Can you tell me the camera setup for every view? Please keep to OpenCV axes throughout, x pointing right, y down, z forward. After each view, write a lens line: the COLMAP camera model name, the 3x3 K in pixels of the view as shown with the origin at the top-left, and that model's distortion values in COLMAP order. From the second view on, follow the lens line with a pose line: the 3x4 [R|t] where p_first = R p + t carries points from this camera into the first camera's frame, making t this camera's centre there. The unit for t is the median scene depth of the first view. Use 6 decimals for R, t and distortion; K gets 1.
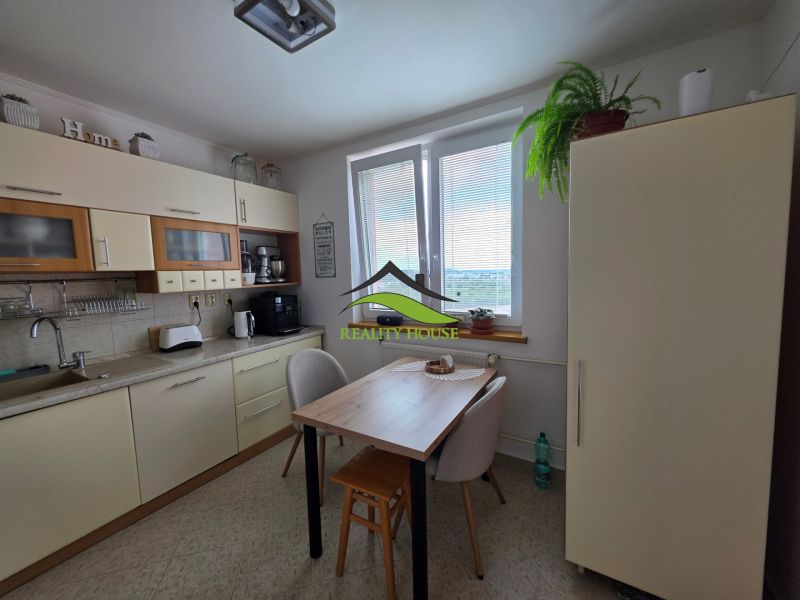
lens RADIAL K [[321.2, 0, 393.5], [0, 321.2, 298.2], [0, 0, 1]] dist [0.004784, -0.000881]
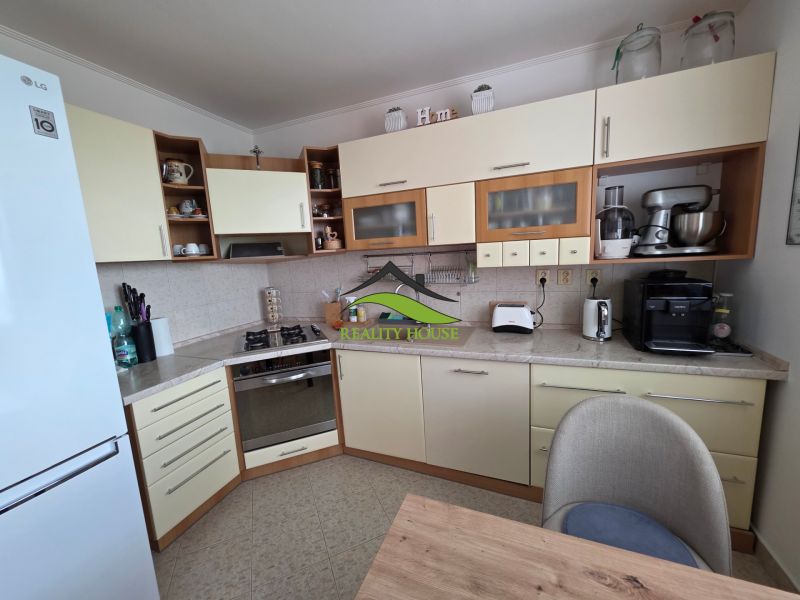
lens RADIAL K [[321.2, 0, 395.7], [0, 321.2, 298.6], [0, 0, 1]] dist [0.004784, -0.000881]
pose [[0.150925, 0.163247, -0.974973, 0.132196], [-0.029856, 0.986573, 0.160568, -0.062500], [0.988094, 0.004875, 0.153772, 0.571839]]
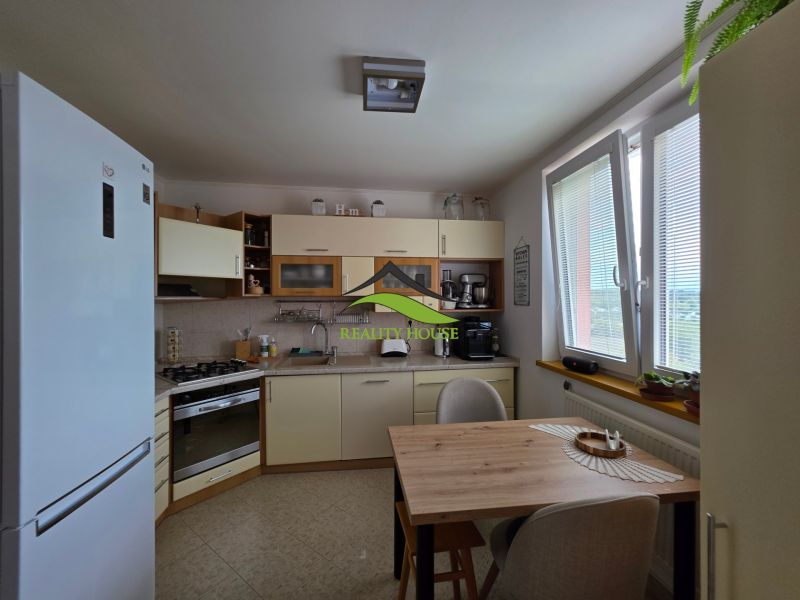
lens RADIAL K [[321.2, 0, 393.7], [0, 321.2, 296.4], [0, 0, 1]] dist [0.004784, -0.000881]
pose [[0.619288, 0.020082, -0.784907, 0.362754], [-0.079159, 0.996176, -0.036969, -0.035334], [0.781163, 0.085027, 0.618510, 0.185932]]
